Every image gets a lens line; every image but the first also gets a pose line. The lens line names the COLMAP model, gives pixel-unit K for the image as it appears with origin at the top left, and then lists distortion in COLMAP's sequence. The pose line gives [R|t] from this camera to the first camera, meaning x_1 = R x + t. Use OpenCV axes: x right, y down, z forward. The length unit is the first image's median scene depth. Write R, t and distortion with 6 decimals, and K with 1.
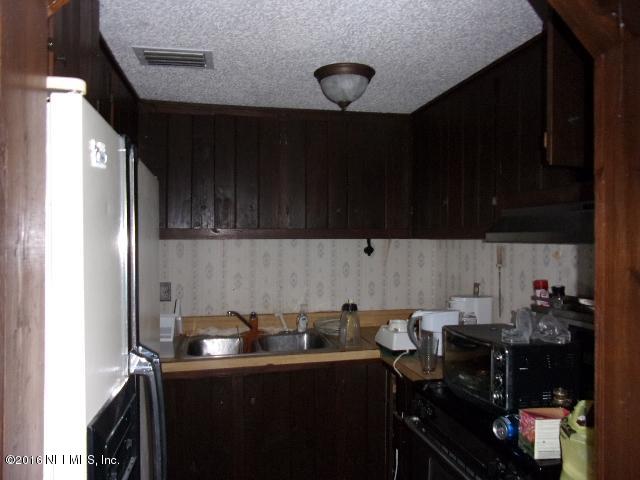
lens RADIAL K [[473.8, 0, 318.7], [0, 473.8, 239.6], [0, 0, 1]] dist [-0.024649, 0.022386]
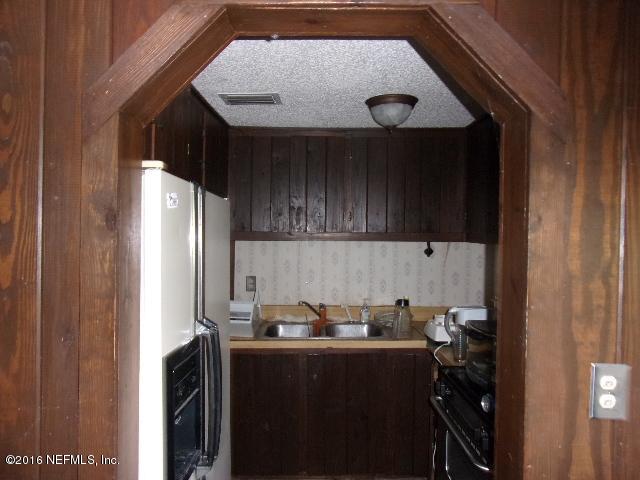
lens RADIAL K [[473.8, 0, 321.4], [0, 473.8, 241.1], [0, 0, 1]] dist [-0.024649, 0.022386]
pose [[0.976902, 0.014024, -0.213227, 0.127534], [-0.011330, 0.999840, 0.013849, -0.019461], [0.213388, -0.011113, 0.976904, -0.165139]]
